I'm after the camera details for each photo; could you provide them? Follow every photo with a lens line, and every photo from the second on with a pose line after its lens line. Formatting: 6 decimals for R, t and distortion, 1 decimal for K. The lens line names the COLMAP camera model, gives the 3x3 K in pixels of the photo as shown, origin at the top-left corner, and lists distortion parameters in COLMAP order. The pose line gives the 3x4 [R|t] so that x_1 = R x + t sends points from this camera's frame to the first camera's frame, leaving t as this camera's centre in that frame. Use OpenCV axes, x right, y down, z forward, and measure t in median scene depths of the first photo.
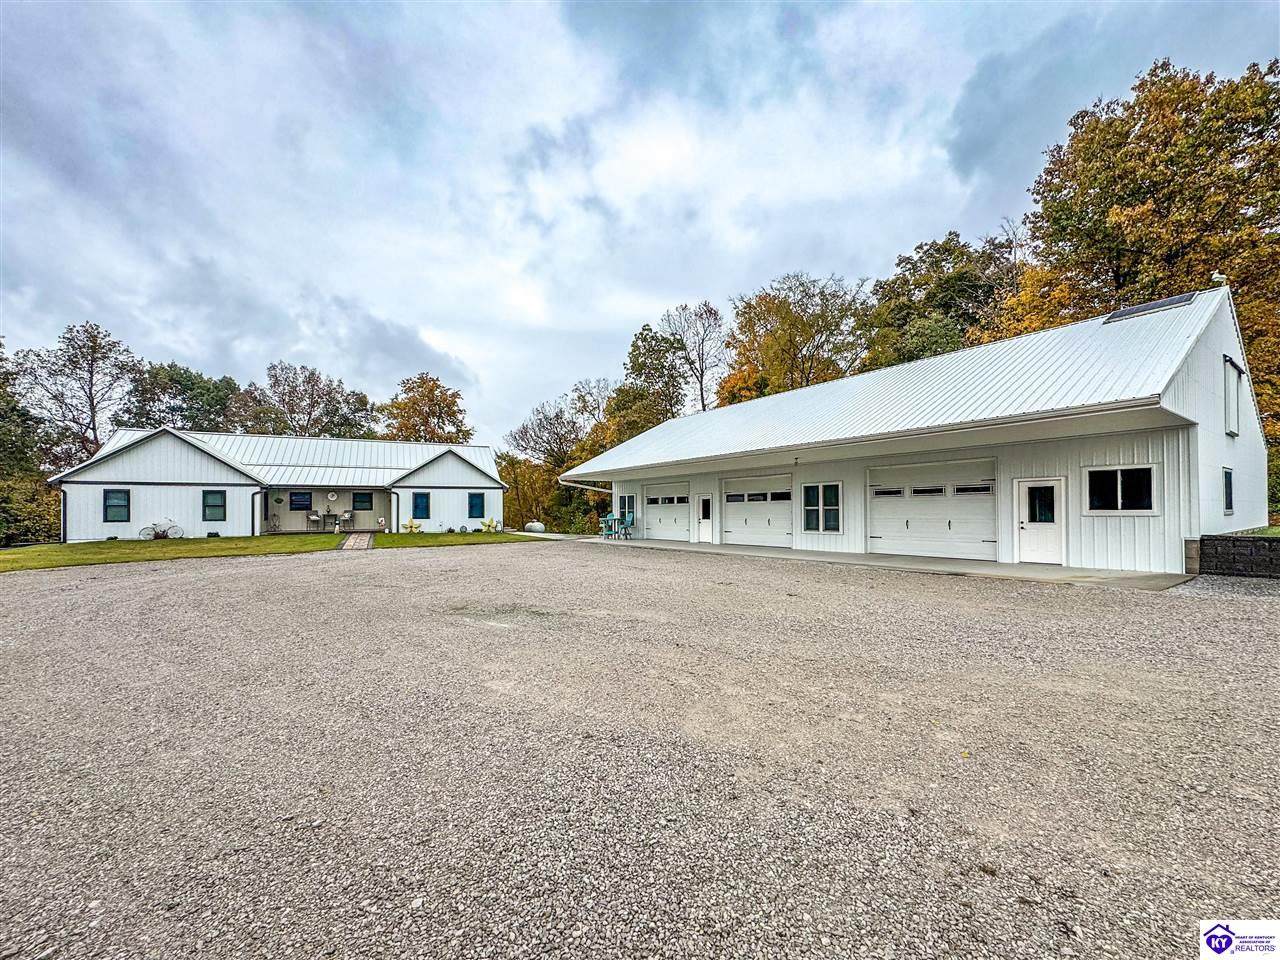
lens RADIAL K [[513.5, 0, 639.6], [0, 513.5, 504.0], [0, 0, 1]] dist [0.001570, 0.000167]
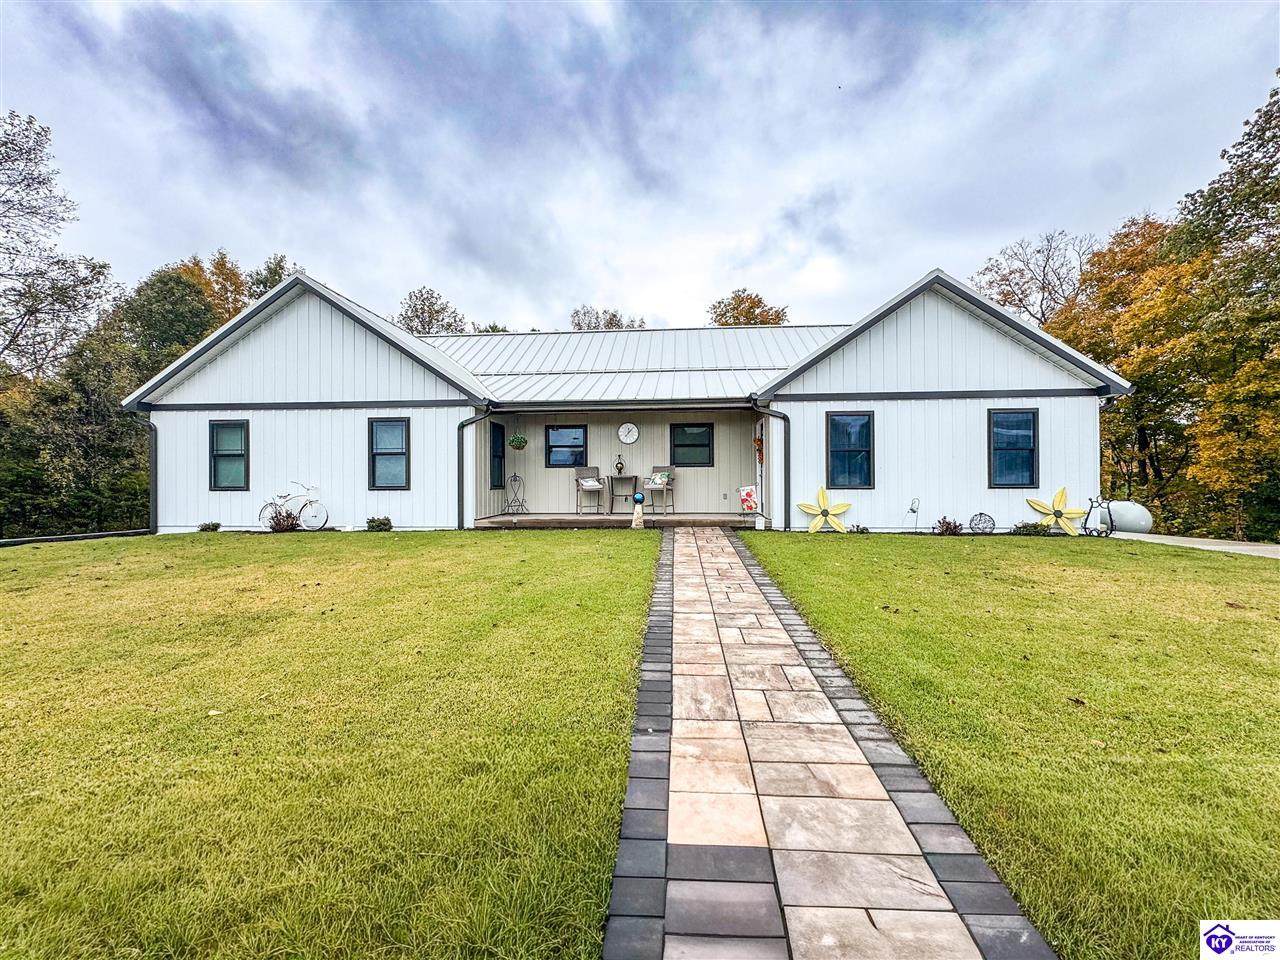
lens RADIAL K [[513.5, 0, 639.9], [0, 513.5, 477.6], [0, 0, 1]] dist [0.001570, 0.000167]
pose [[0.861448, -0.000026, -0.507846, -0.382539], [0.005994, 0.999931, 0.010116, 0.017344], [0.507810, -0.011758, 0.861389, 0.652644]]
